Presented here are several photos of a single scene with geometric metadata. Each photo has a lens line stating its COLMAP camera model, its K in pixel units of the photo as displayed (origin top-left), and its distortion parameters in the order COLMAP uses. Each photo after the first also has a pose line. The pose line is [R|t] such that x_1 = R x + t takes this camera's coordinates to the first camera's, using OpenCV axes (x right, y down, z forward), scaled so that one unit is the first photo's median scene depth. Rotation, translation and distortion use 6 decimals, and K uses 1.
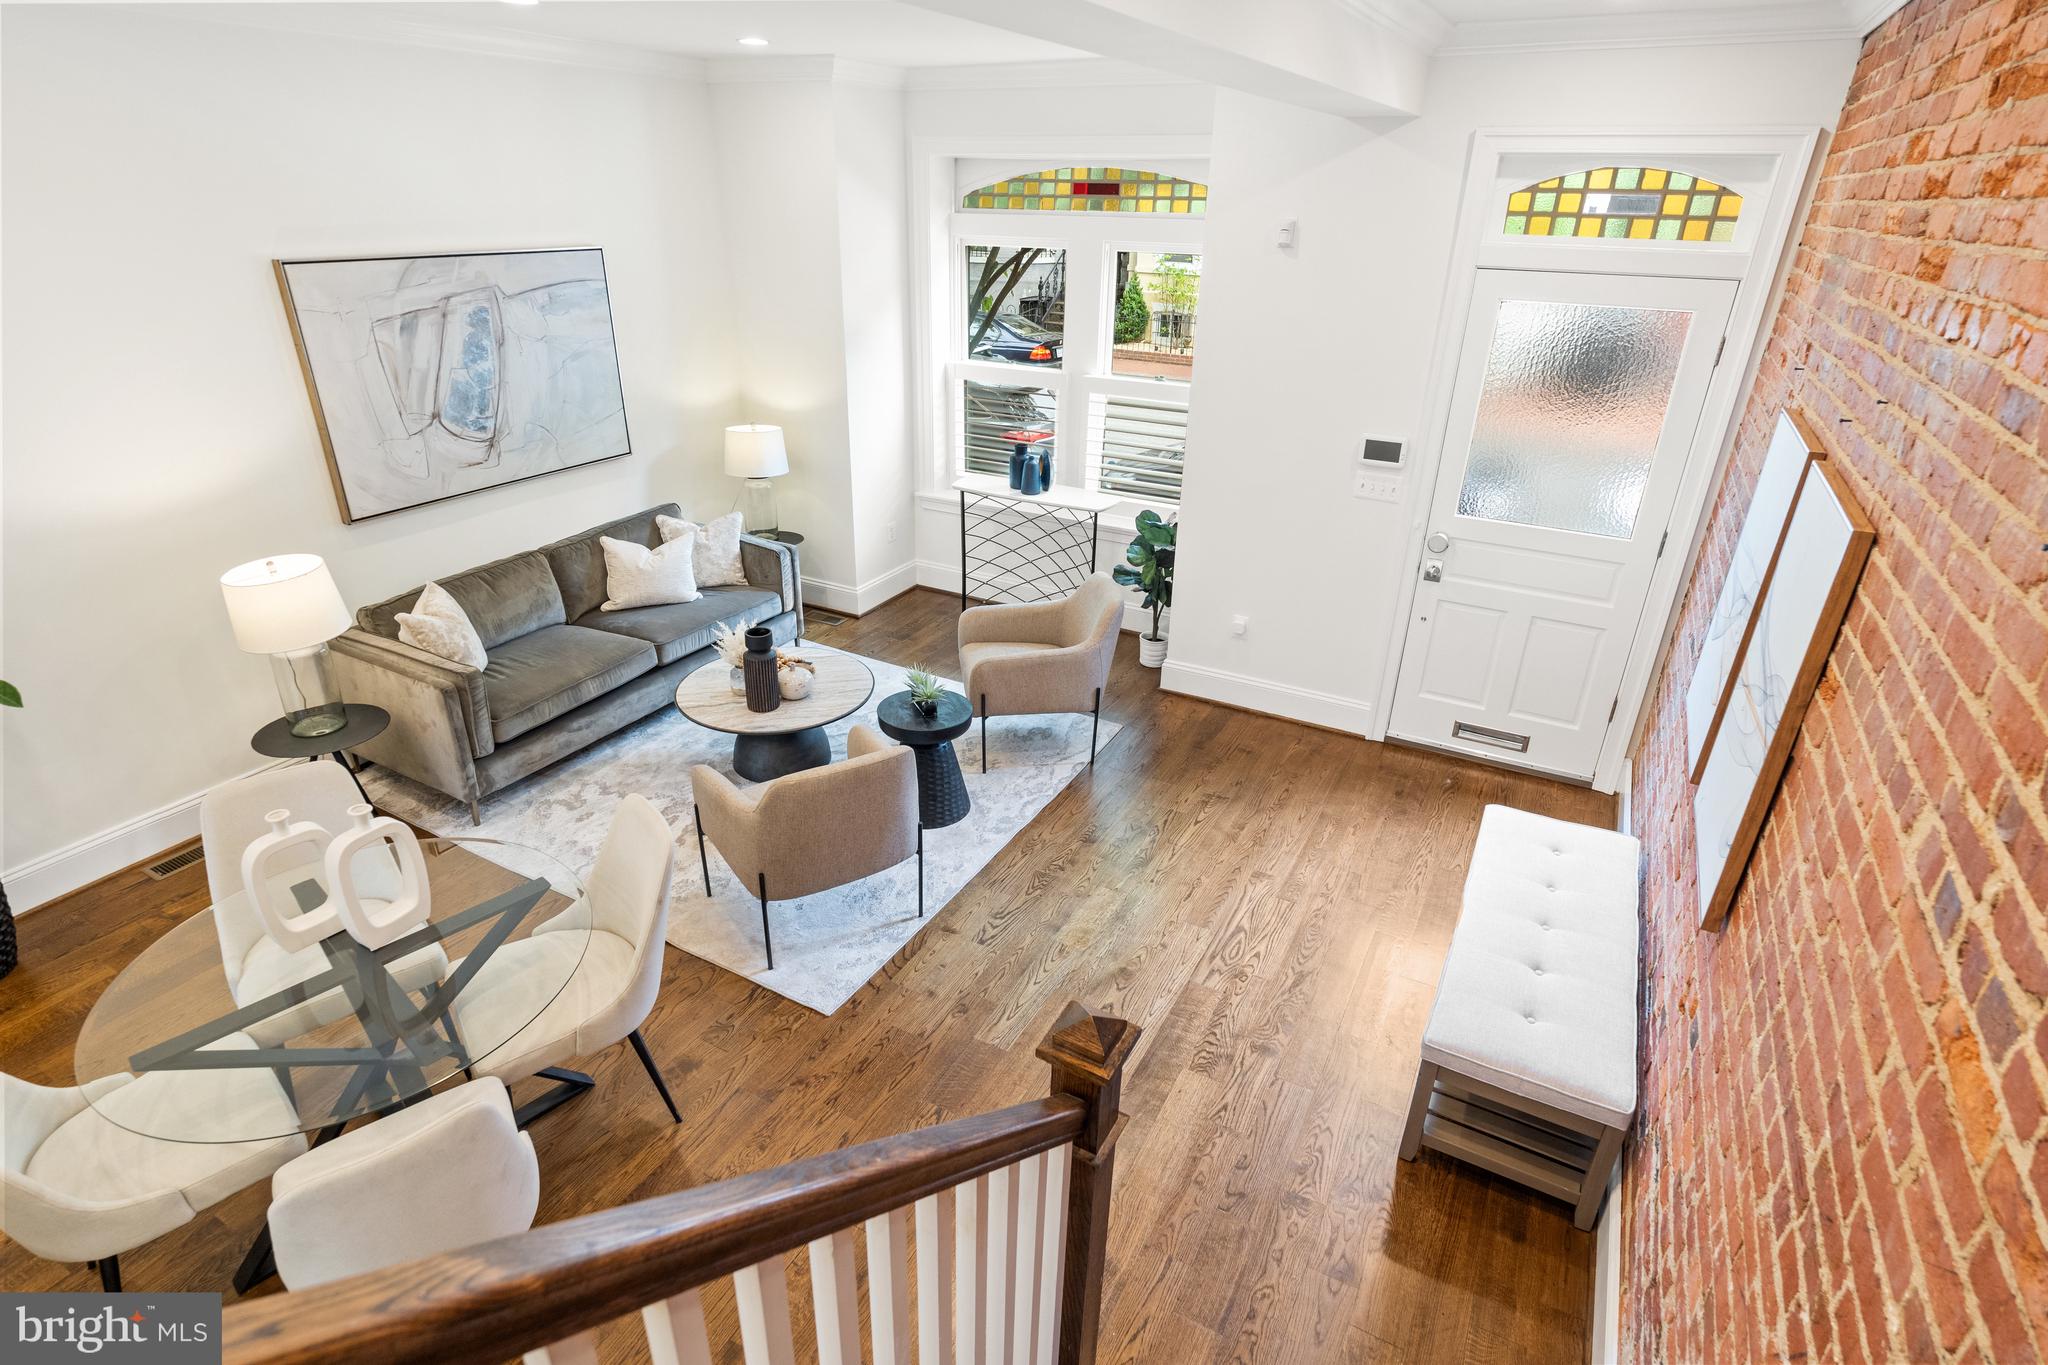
lens RADIAL K [[1047.4, 0, 1028.8], [0, 1047.4, 694.3], [0, 0, 1]] dist [-0.009053, -0.001300]
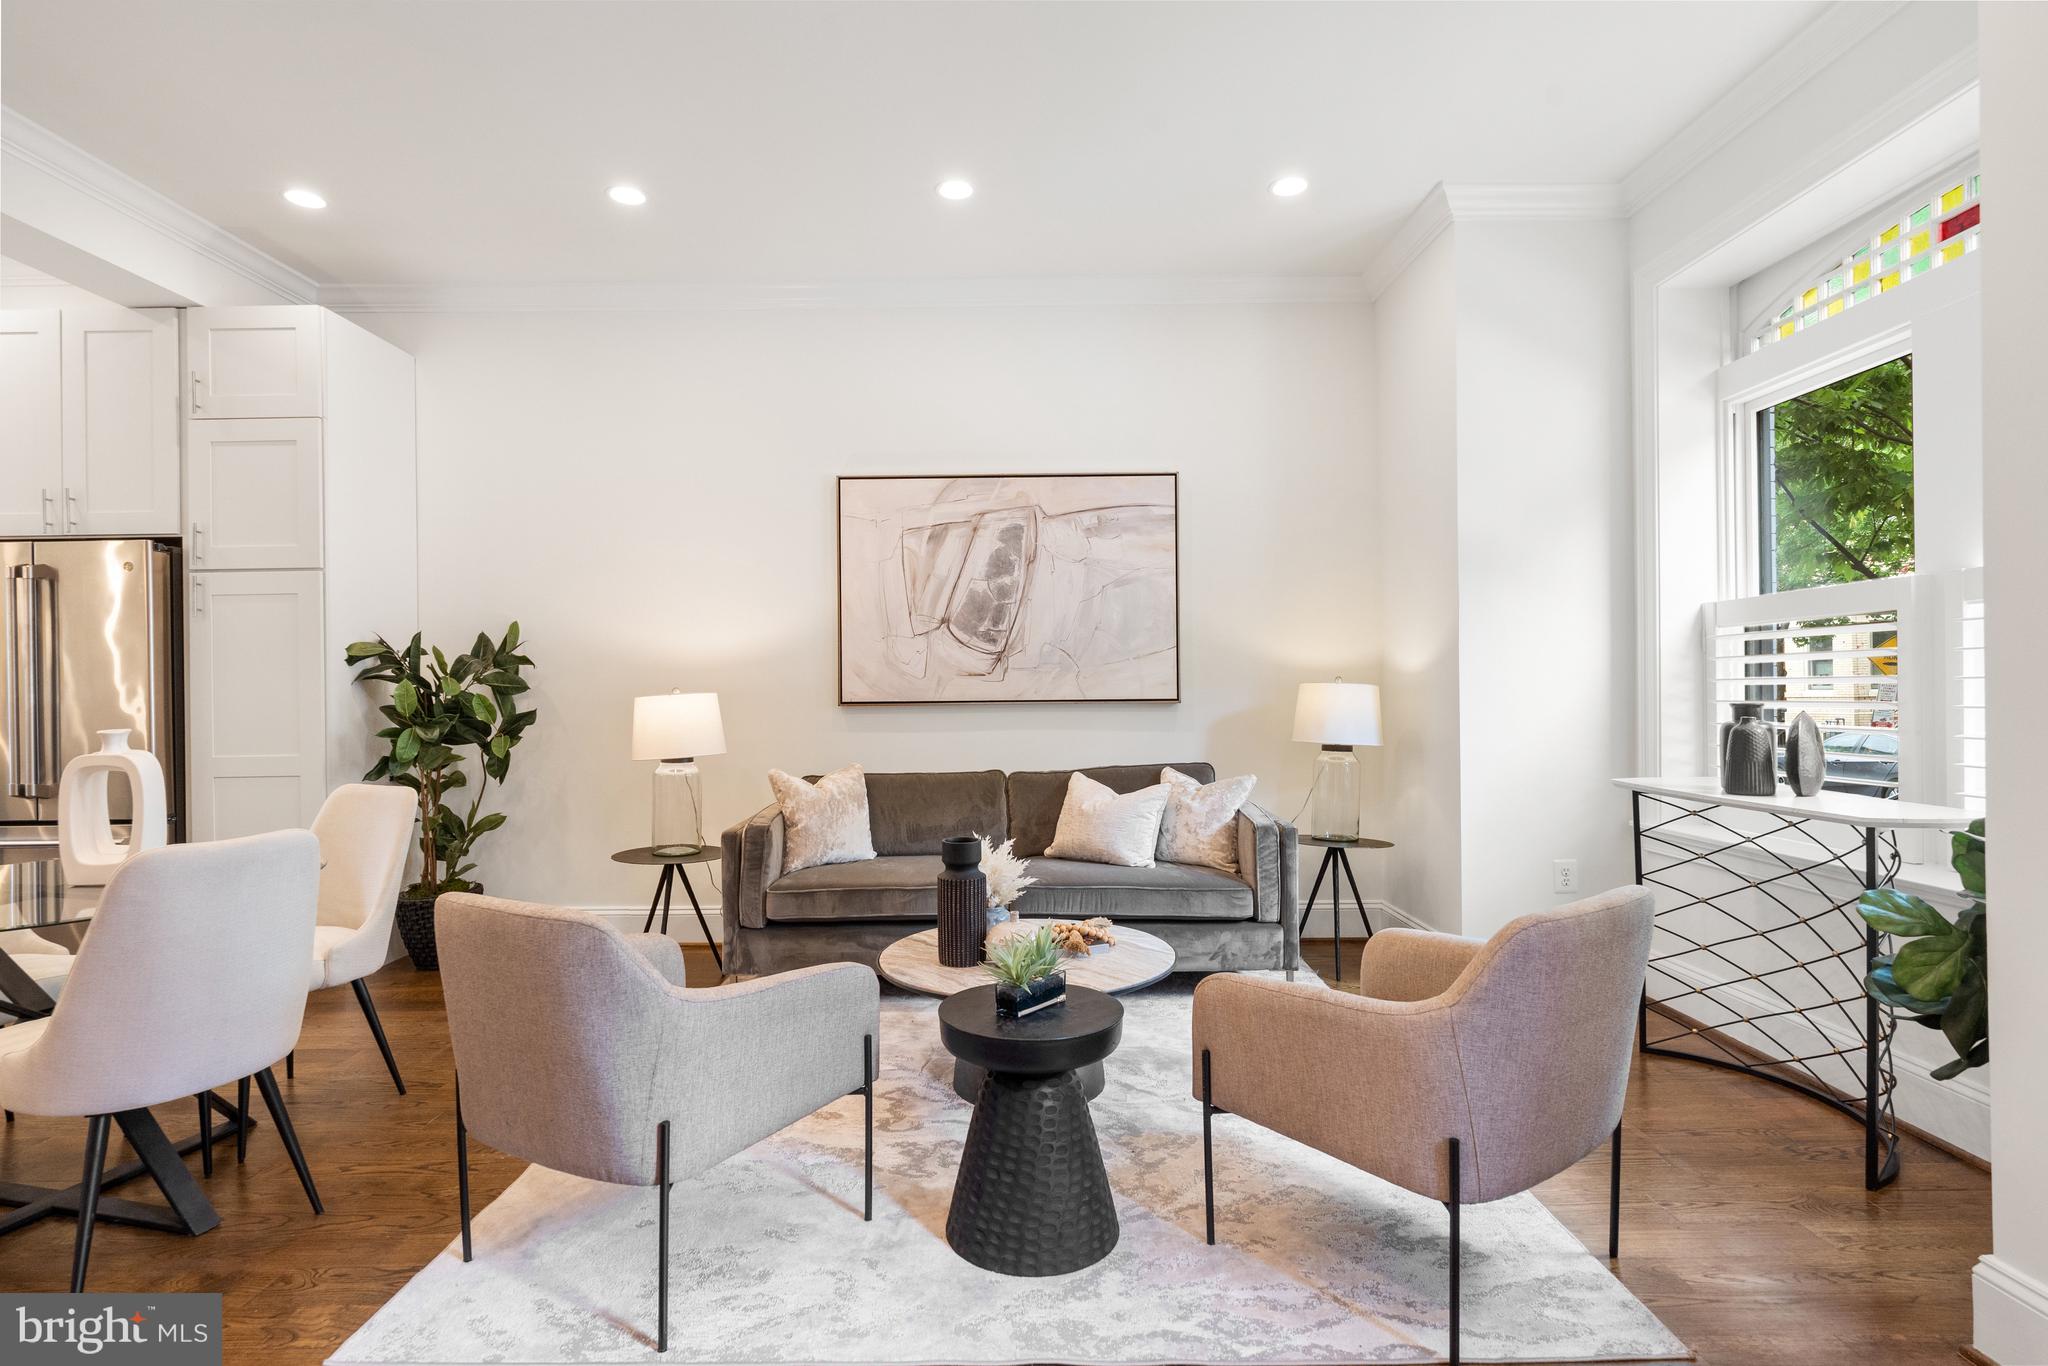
lens RADIAL K [[1001.2, 0, 1024.1], [0, 1001.2, 688.4], [0, 0, 1]] dist [-0.004006, 0.000954]
pose [[0.474475, -0.025941, -0.879887, 0.313056], [-0.364899, 0.903844, -0.223417, -0.017786], [0.801076, 0.427076, 0.419385, 0.661836]]
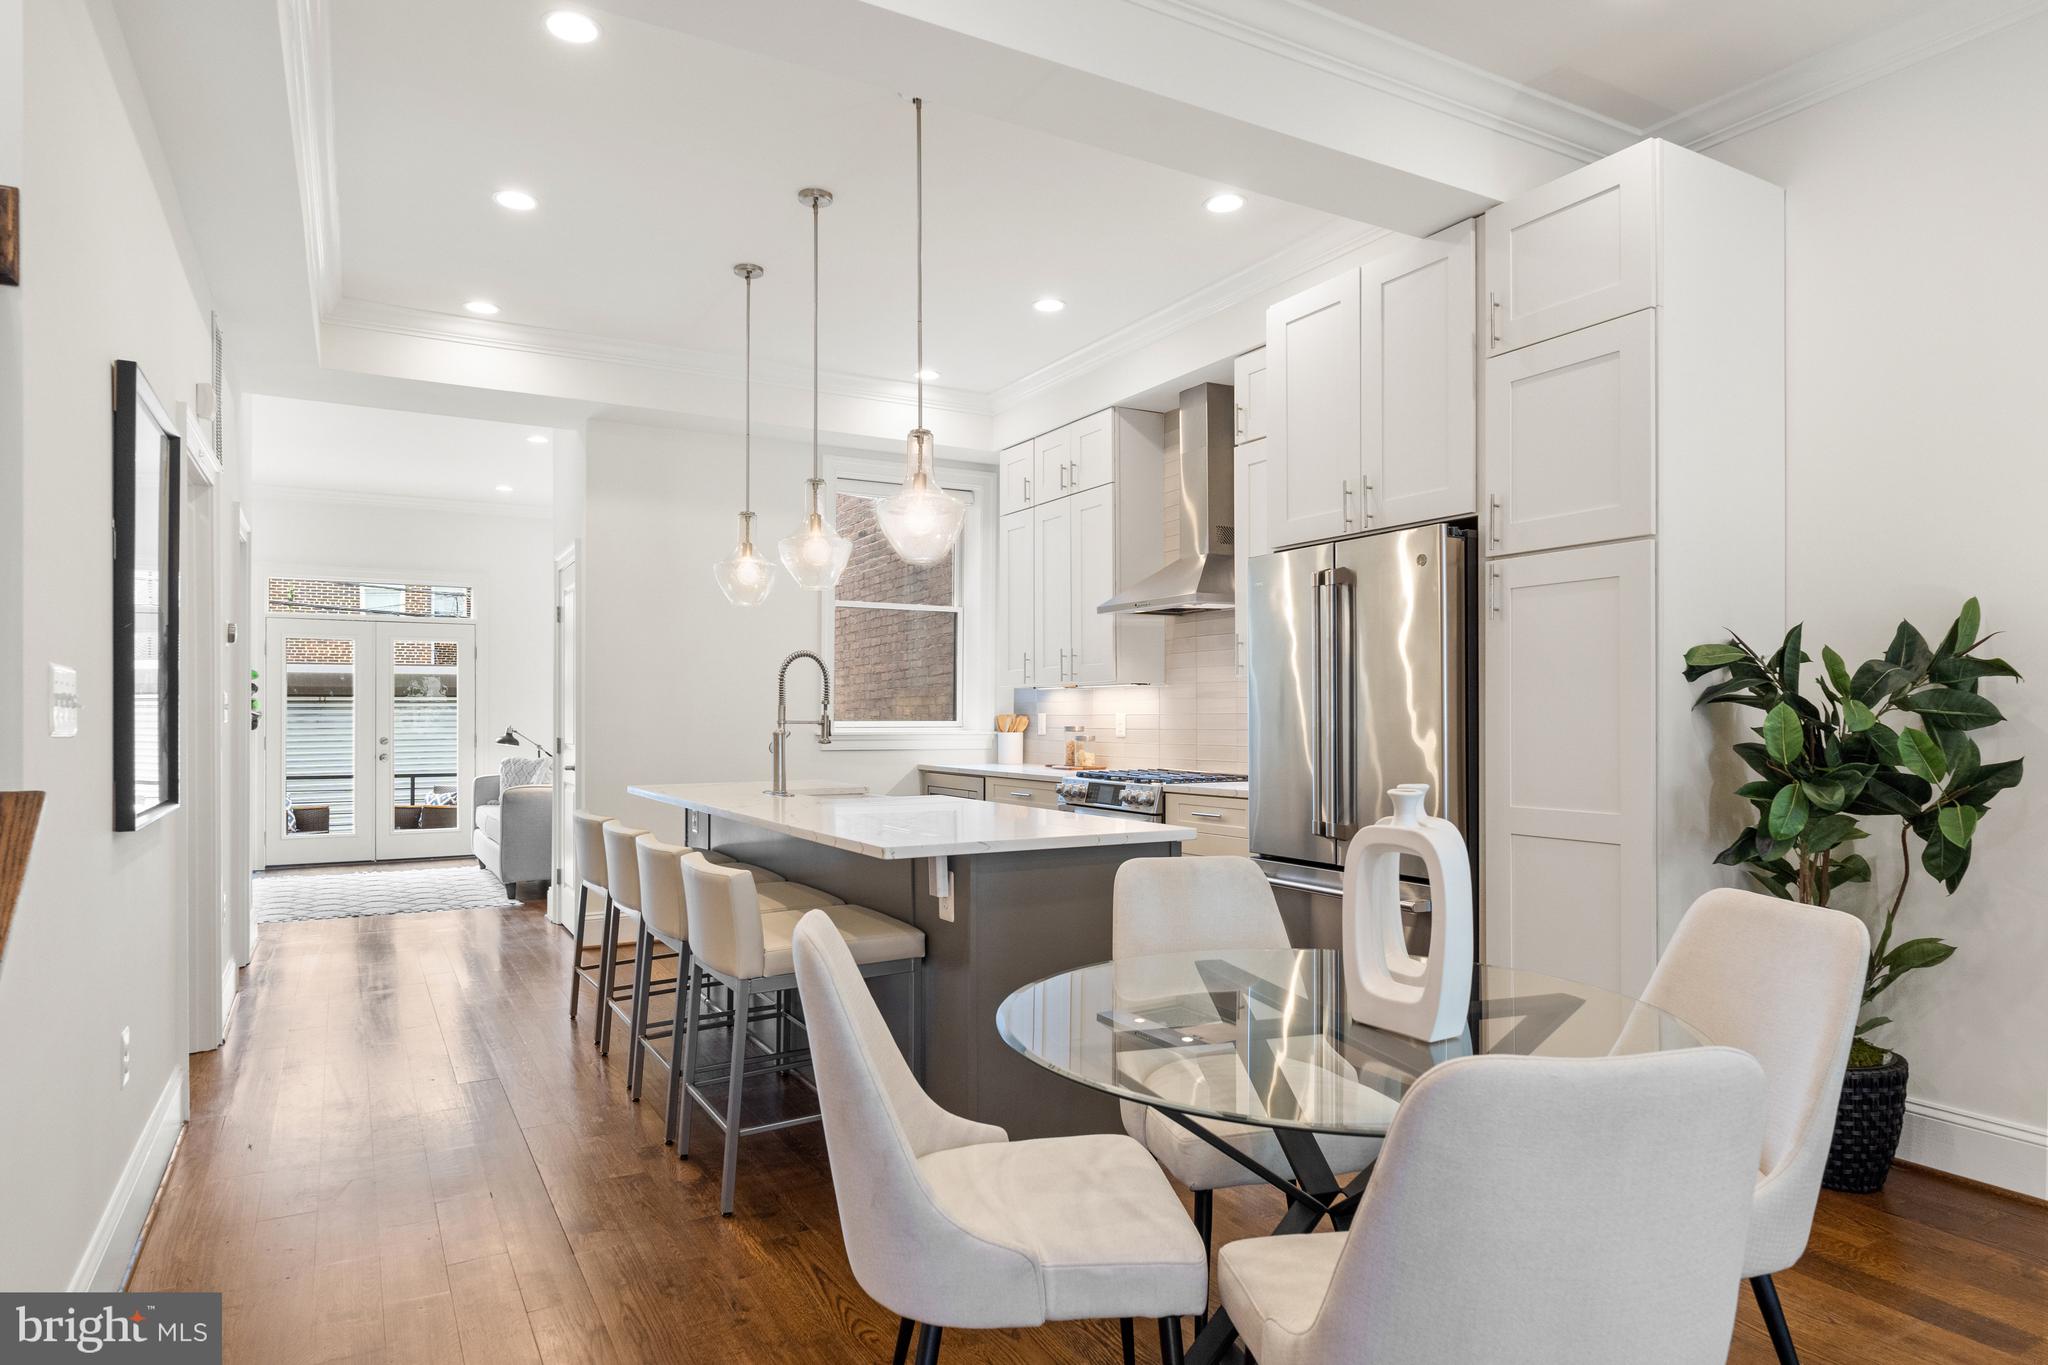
lens RADIAL K [[1186.1, 0, 1009.8], [0, 1186.1, 713.3], [0, 0, 1]] dist [-0.001692, 0.000437]
pose [[-0.536166, -0.019287, -0.843892, 0.046592], [-0.377037, 0.899939, 0.218982, -0.001649], [0.755228, 0.435589, -0.489788, 0.594698]]
